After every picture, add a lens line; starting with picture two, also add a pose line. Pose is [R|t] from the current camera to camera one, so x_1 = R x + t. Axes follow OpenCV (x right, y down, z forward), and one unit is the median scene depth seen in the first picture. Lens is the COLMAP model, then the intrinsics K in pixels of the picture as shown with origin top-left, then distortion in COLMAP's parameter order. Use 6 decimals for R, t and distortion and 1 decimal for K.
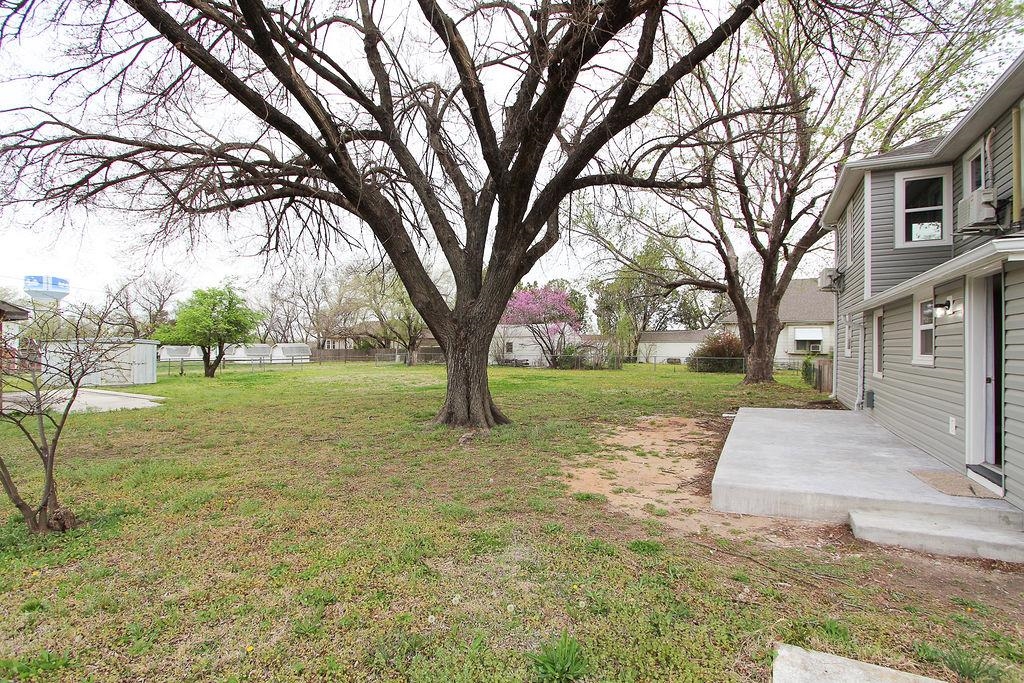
lens RADIAL K [[473.6, 0, 509.6], [0, 473.6, 347.2], [0, 0, 1]] dist [-0.014298, 0.001856]
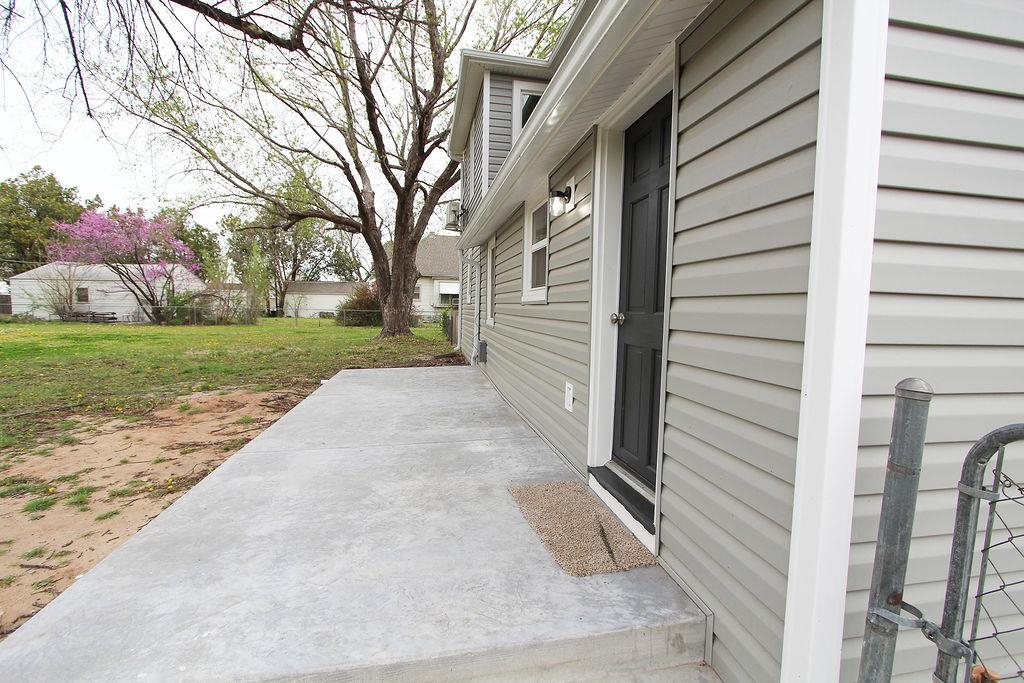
lens RADIAL K [[473.6, 0, 509.6], [0, 473.6, 347.2], [0, 0, 1]] dist [-0.014298, 0.001856]
pose [[0.783049, -0.041571, 0.620569, 0.208951], [-0.016372, 0.996040, 0.087381, 0.021336], [-0.621744, -0.078583, 0.779268, 0.236602]]
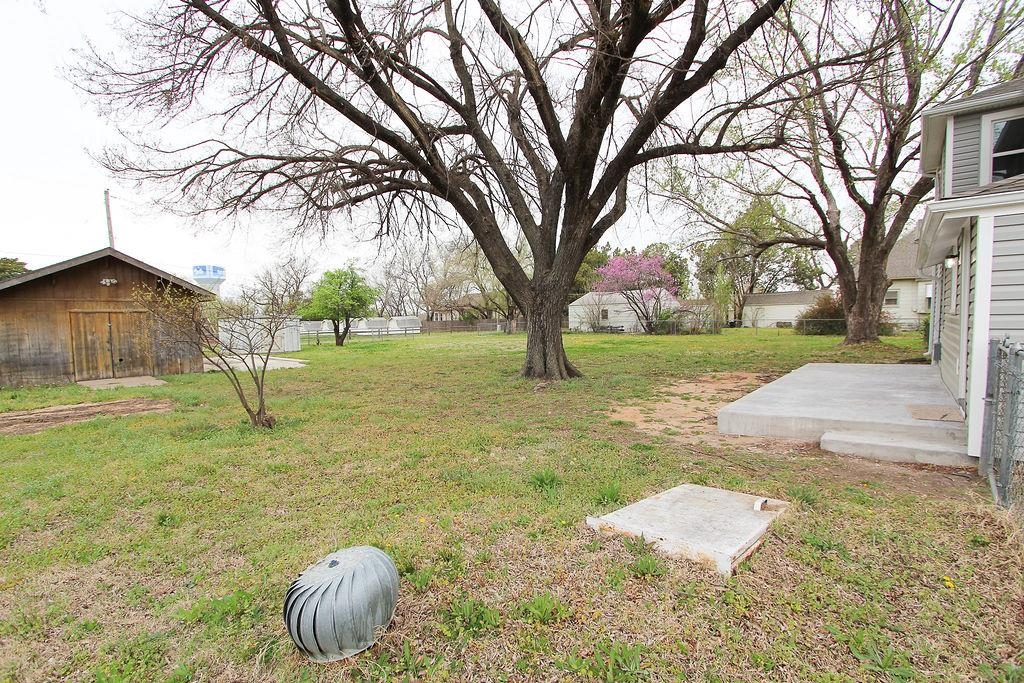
lens RADIAL K [[473.6, 0, 509.6], [0, 473.6, 347.2], [0, 0, 1]] dist [-0.014298, 0.001856]
pose [[0.976437, -0.011526, -0.215496, 0.063591], [0.025197, 0.997832, 0.060799, 0.012080], [0.214328, -0.064797, 0.974610, -0.121832]]
